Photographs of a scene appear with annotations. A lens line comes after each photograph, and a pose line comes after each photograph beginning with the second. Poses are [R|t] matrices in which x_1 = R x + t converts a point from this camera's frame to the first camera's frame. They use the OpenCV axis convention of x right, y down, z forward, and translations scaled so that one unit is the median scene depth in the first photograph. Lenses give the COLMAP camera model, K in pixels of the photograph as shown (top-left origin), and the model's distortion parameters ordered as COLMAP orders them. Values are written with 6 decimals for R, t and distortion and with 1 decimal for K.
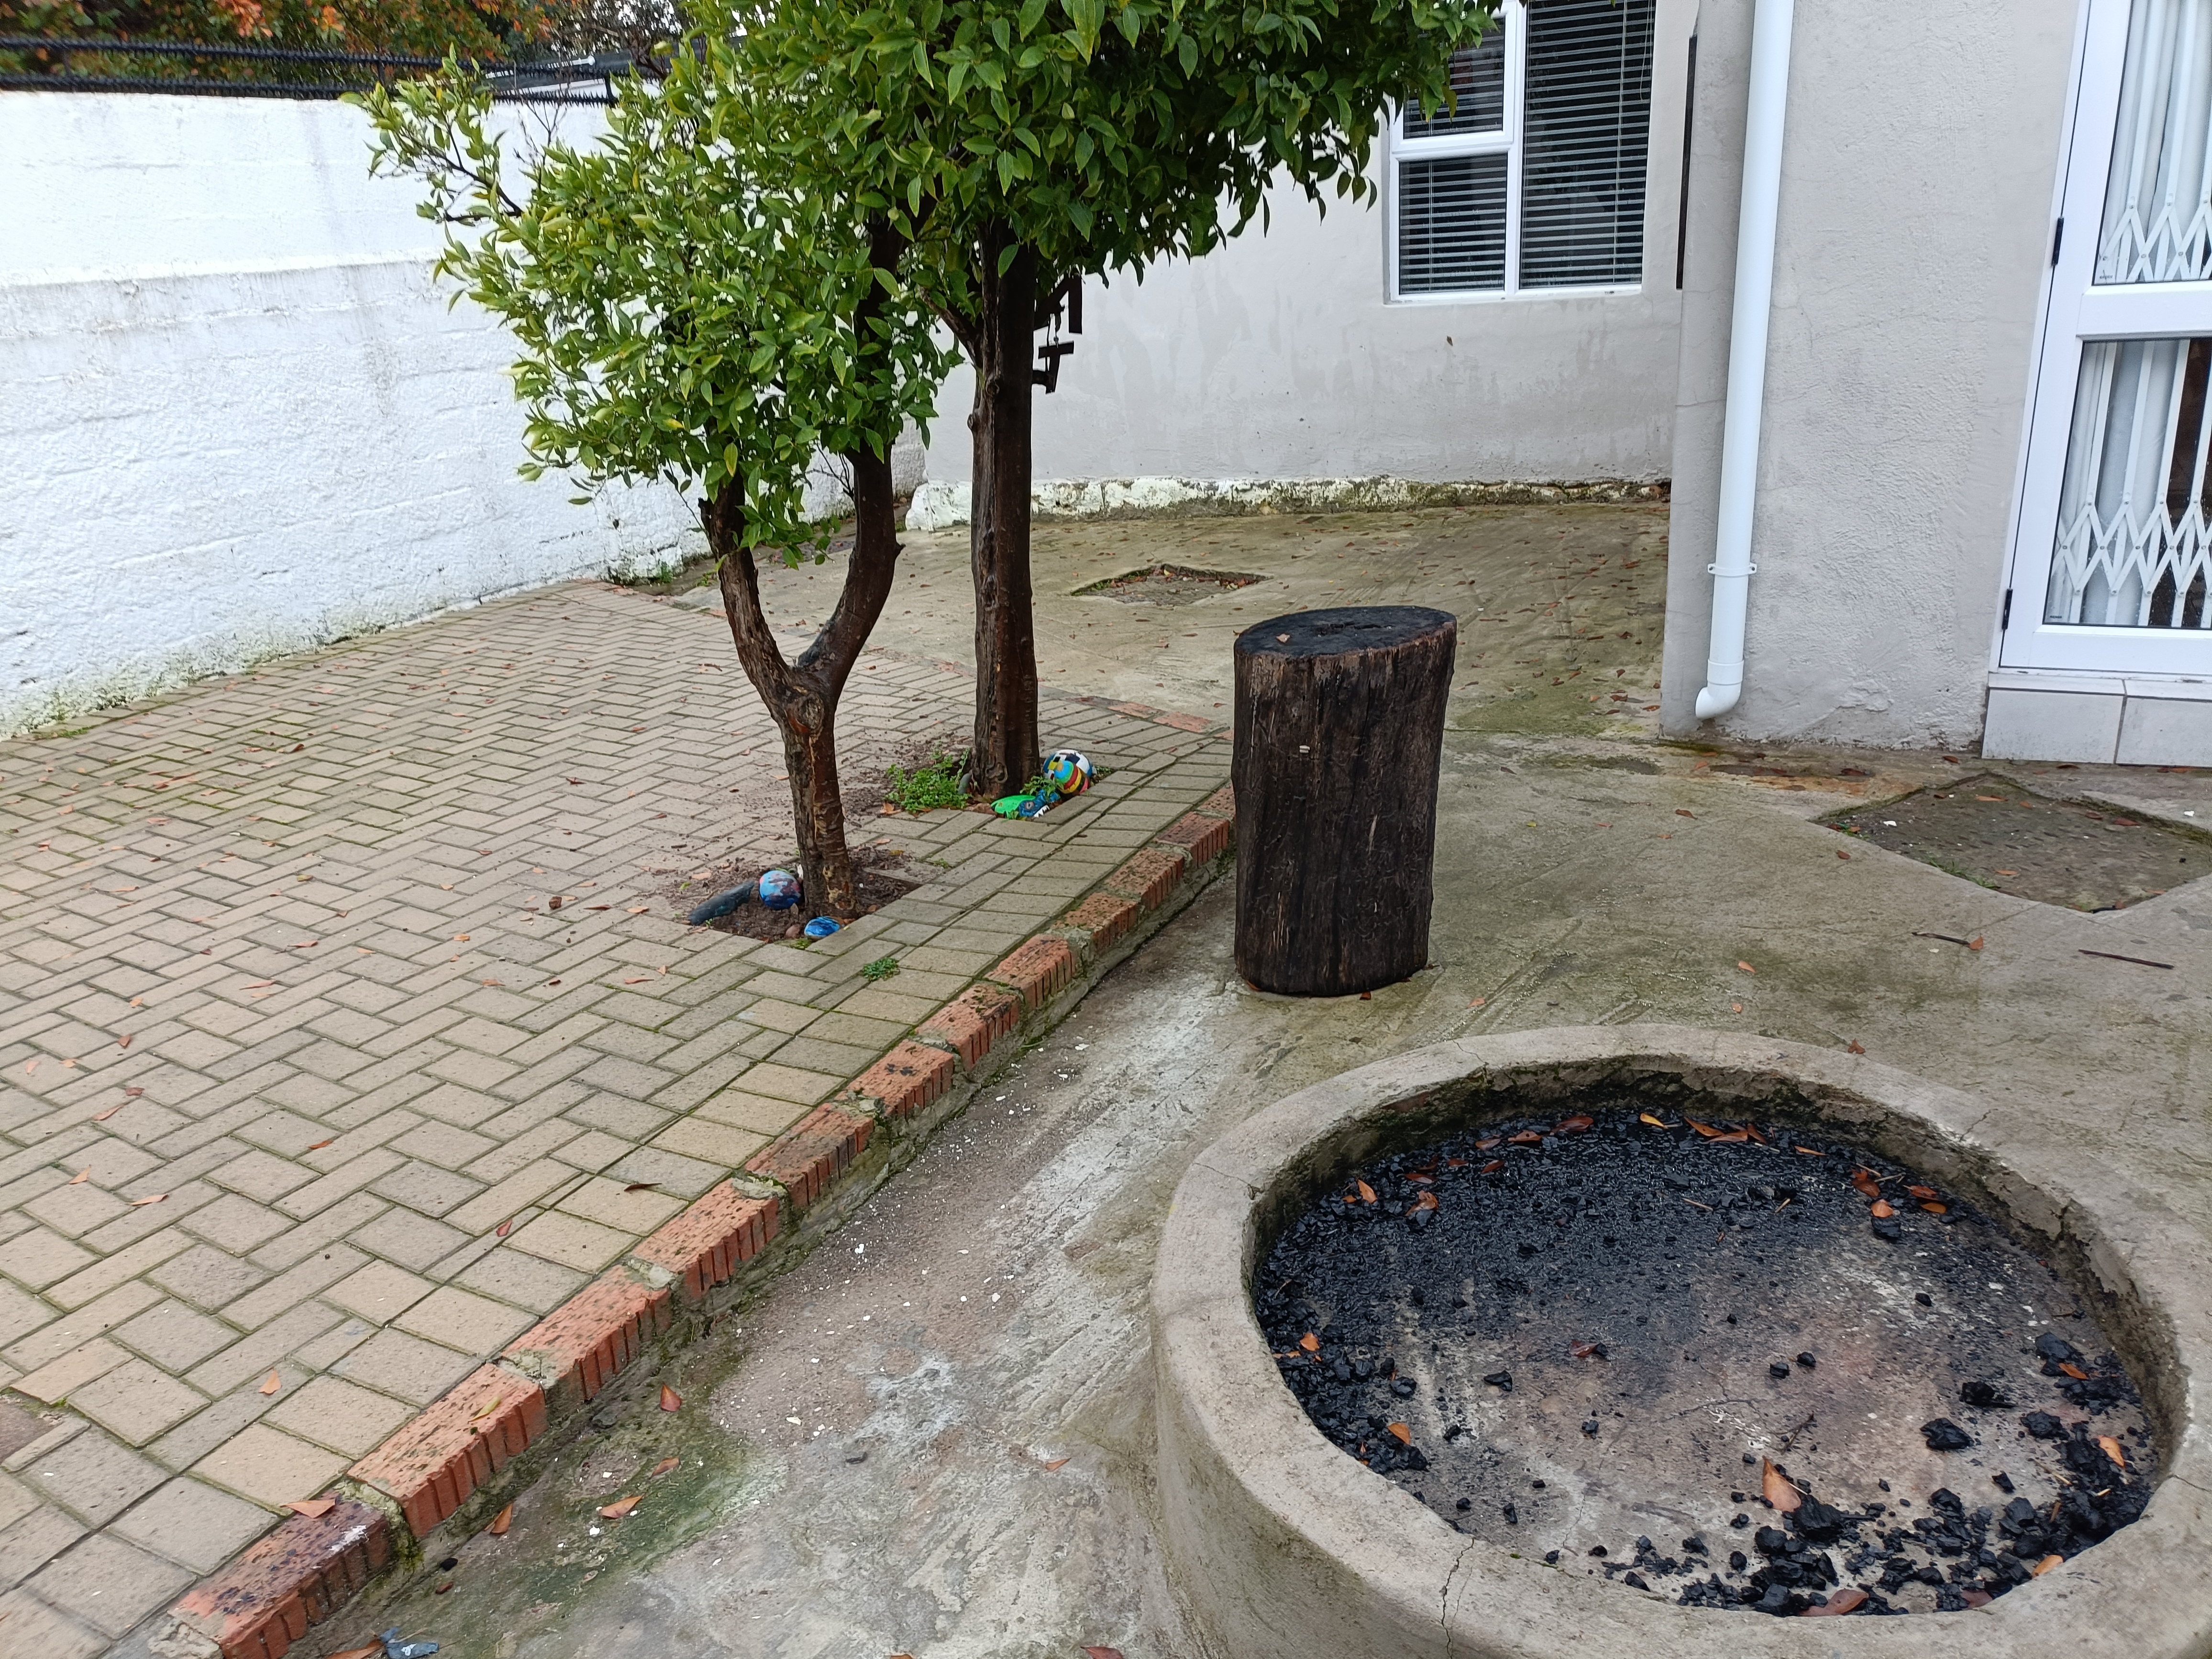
lens RADIAL K [[1631.5, 0, 1107.5], [0, 1631.5, 830.0], [0, 0, 1]] dist [0.005577, -0.005348]
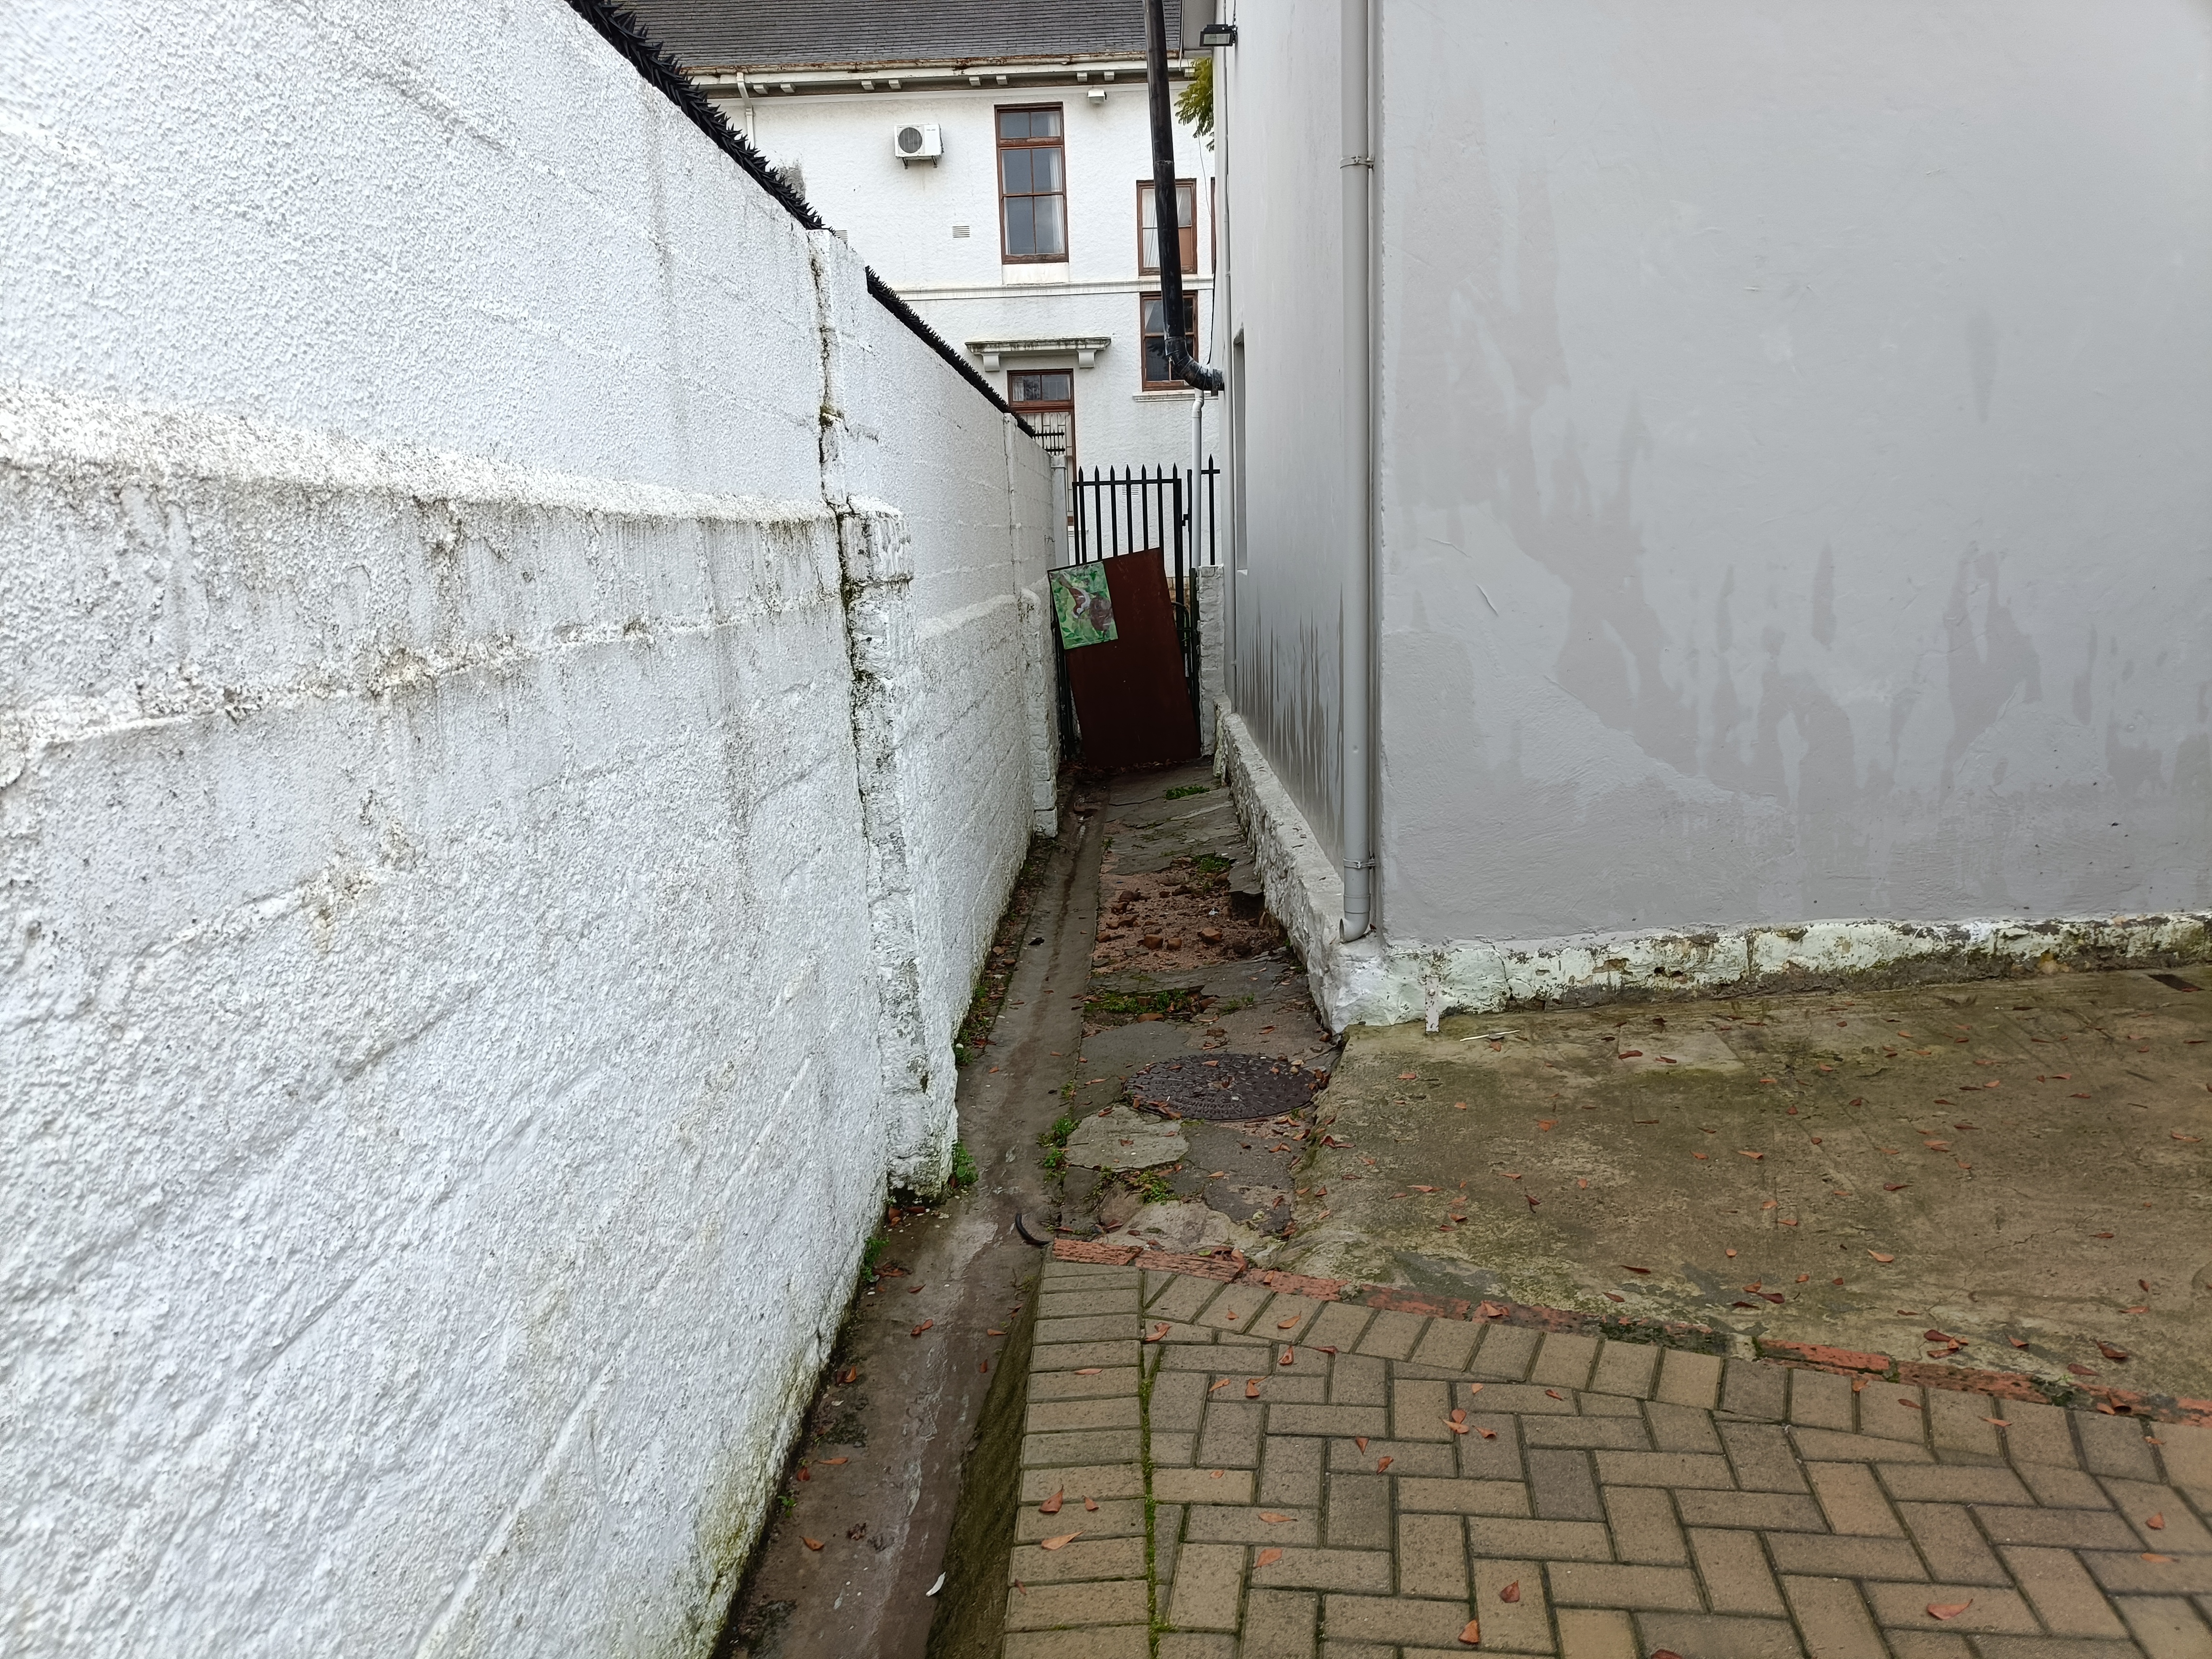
lens RADIAL K [[1631.5, 0, 1107.1], [0, 1631.5, 827.8], [0, 0, 1]] dist [0.005577, -0.005348]
pose [[0.906498, -0.035024, 0.420756, -0.485141], [0.122327, 0.975597, -0.182338, -0.178700], [-0.404102, 0.216758, 0.888661, 0.584735]]
